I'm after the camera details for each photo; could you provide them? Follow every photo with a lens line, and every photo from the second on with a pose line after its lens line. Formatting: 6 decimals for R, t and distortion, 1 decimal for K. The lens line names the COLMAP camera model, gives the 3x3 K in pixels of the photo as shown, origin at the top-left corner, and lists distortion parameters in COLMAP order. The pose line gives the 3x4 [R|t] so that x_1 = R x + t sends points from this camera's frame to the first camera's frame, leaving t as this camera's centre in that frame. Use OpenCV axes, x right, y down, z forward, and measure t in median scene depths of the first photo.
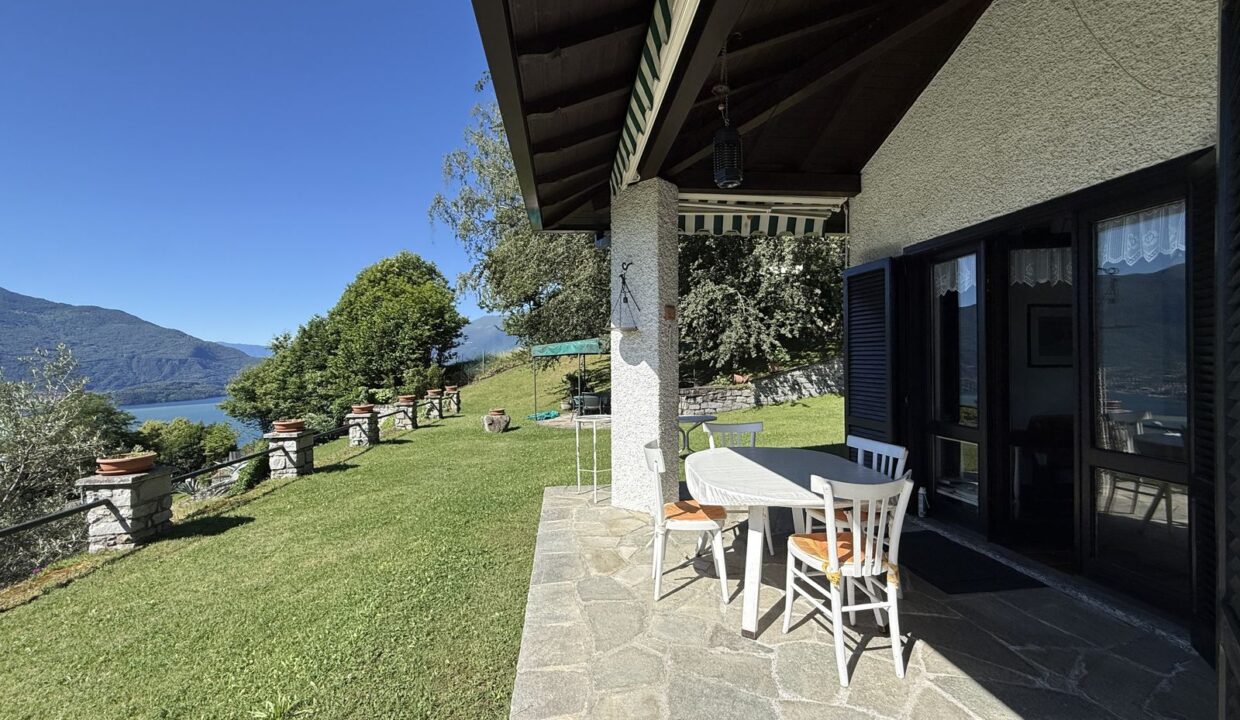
lens RADIAL K [[494.6, 0, 620.0], [0, 494.6, 360.0], [0, 0, 1]] dist [0.000208, 0.000124]
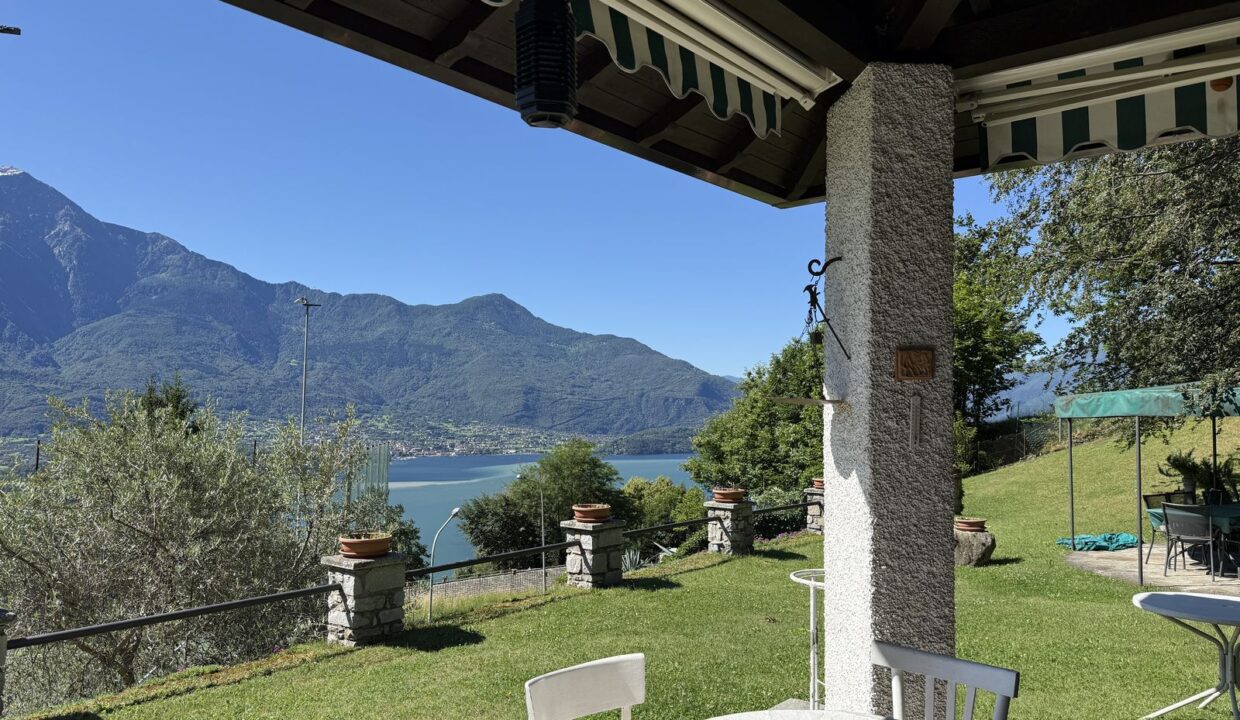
lens RADIAL K [[853.8, 0, 620.0], [0, 853.8, 360.0], [0, 0, 1]] dist [0.138069, -0.208552]
pose [[0.697971, -0.020976, -0.715818, 0.257487], [-0.016637, 0.998826, -0.045491, -0.032842], [0.715932, 0.043660, 0.696803, 0.160571]]
